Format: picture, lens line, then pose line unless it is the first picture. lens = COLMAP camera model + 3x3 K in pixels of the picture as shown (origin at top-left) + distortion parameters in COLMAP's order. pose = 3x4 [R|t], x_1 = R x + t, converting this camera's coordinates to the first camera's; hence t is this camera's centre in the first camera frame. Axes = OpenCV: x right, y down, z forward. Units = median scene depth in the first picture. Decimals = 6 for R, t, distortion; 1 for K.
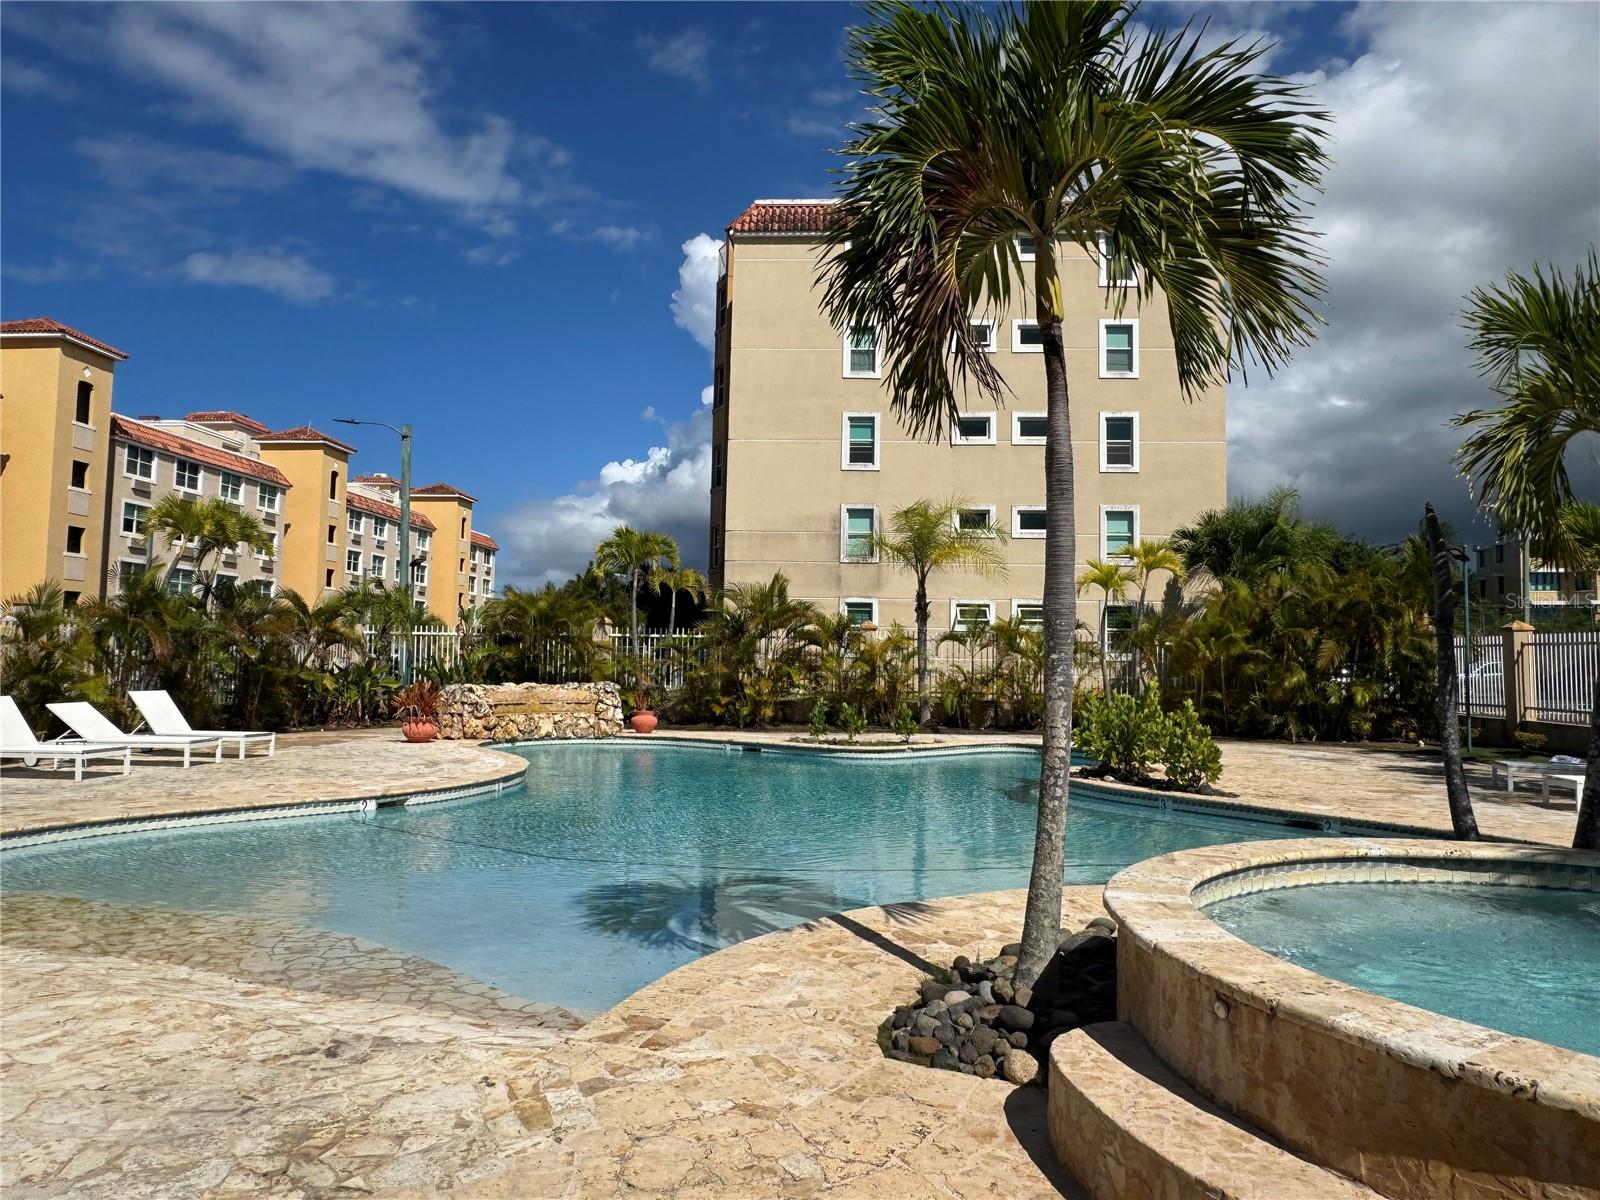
lens RADIAL K [[1065.3, 0, 800.0], [0, 1065.3, 600.0], [0, 0, 1]] dist [-0.002906, 0.003854]
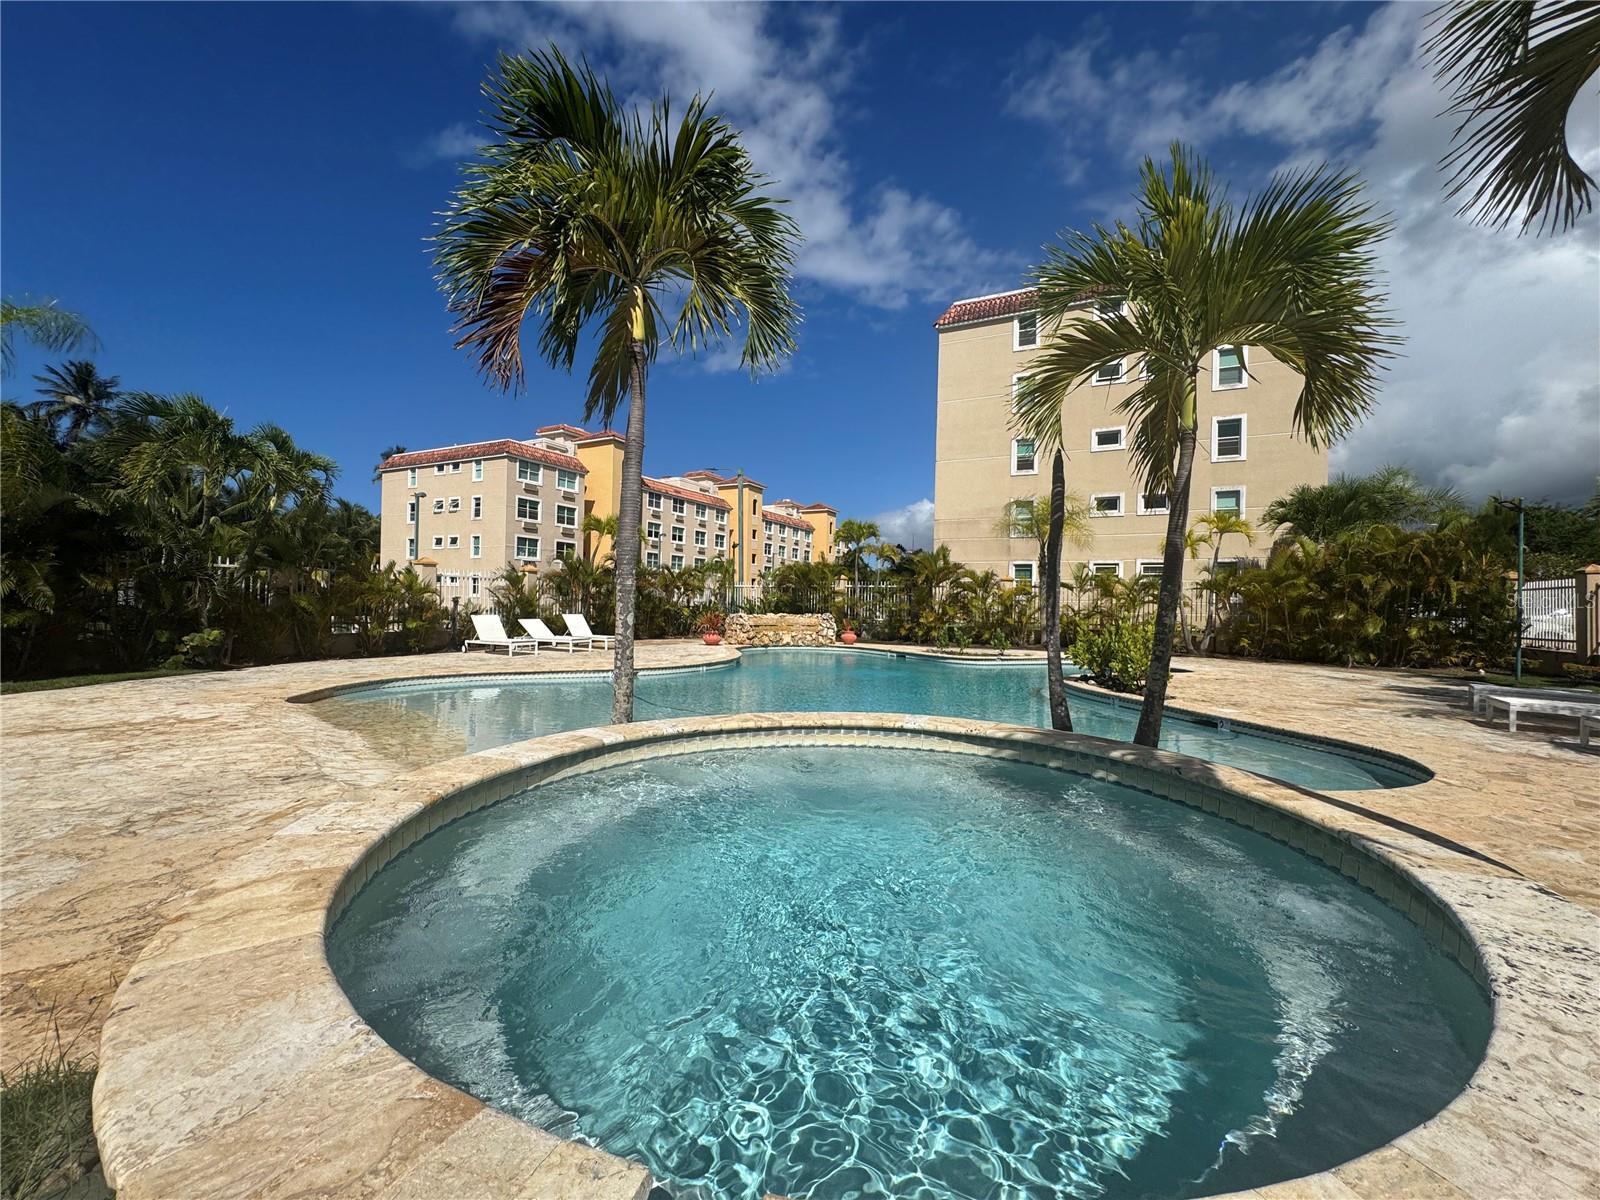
lens RADIAL K [[642.7, 0, 795.5], [0, 642.7, 603.9], [0, 0, 1]] dist [-0.001078, -0.000108]
pose [[0.917098, 0.002478, -0.398655, 0.177487], [0.018445, 0.998646, 0.048639, 0.012381], [0.398235, -0.051960, 0.915810, 0.060080]]
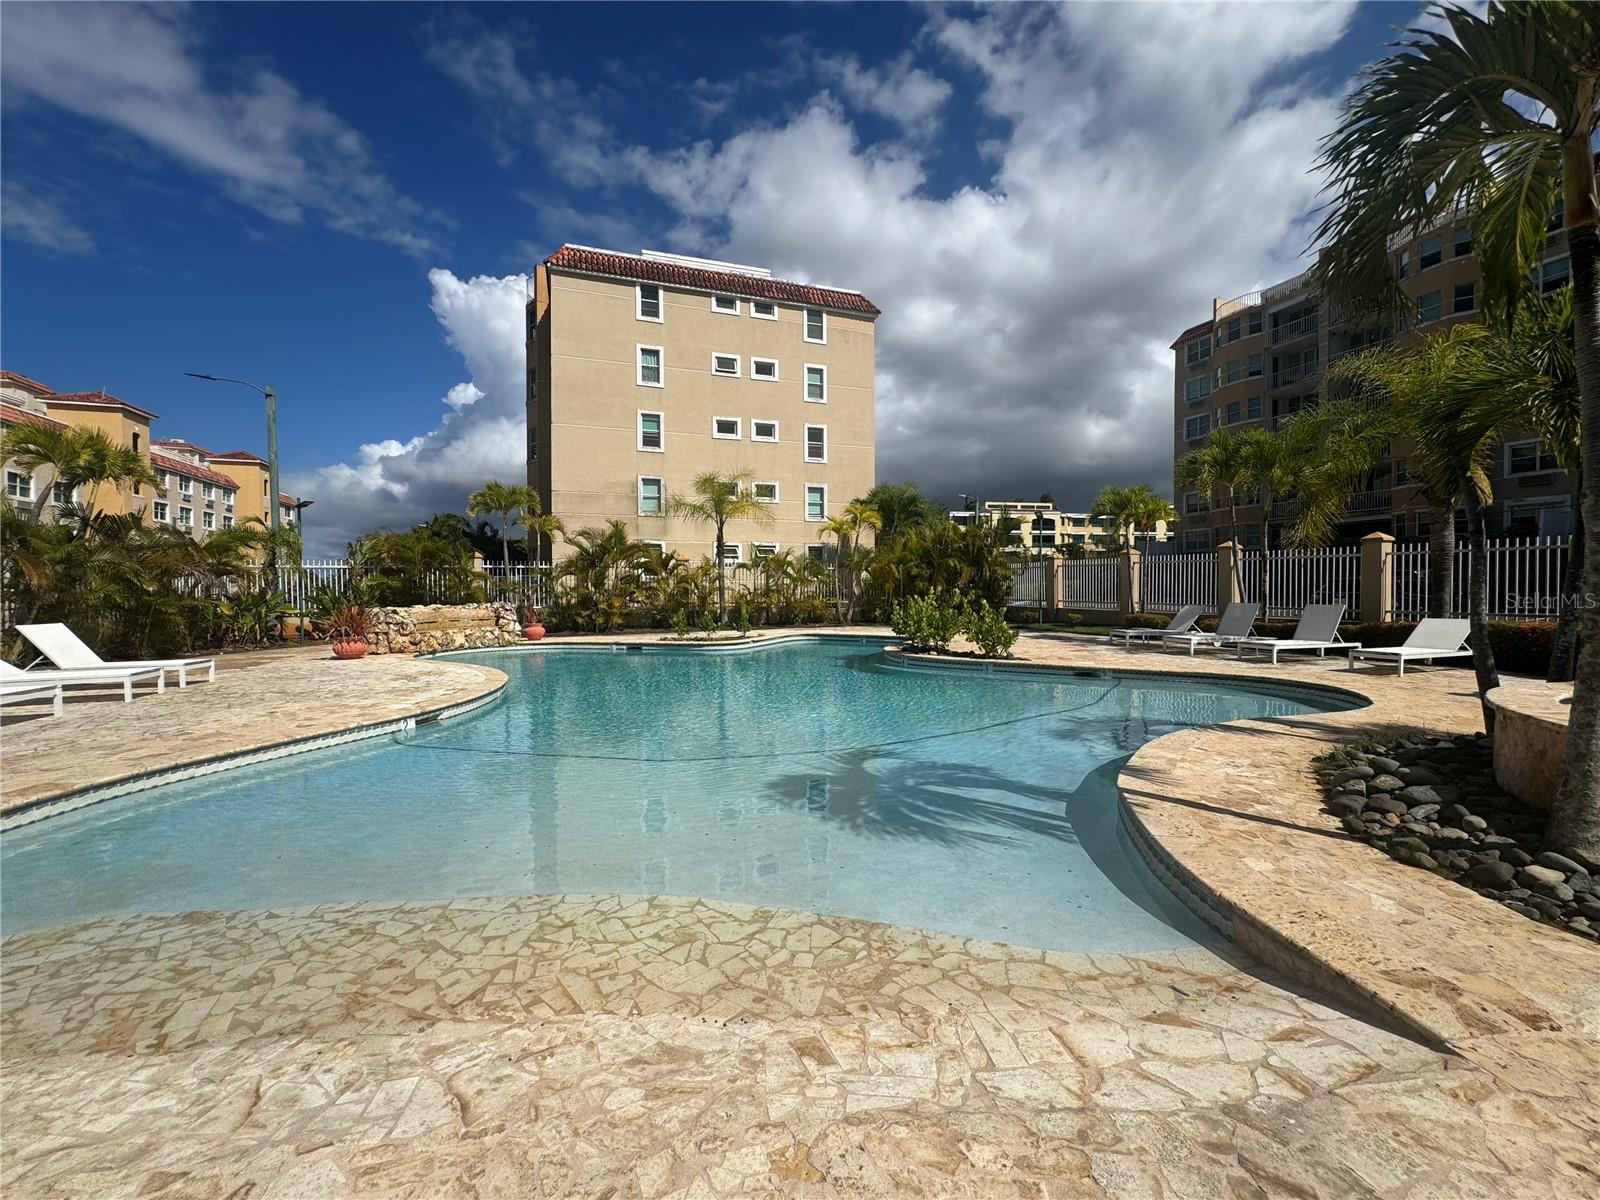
lens RADIAL K [[642.7, 0, 795.5], [0, 642.7, 603.9], [0, 0, 1]] dist [-0.001078, -0.000108]
pose [[0.918387, -0.031761, 0.394406, -0.164800], [-0.002282, 0.996331, 0.085549, 0.012595], [-0.395676, -0.079467, 0.914945, 0.158948]]
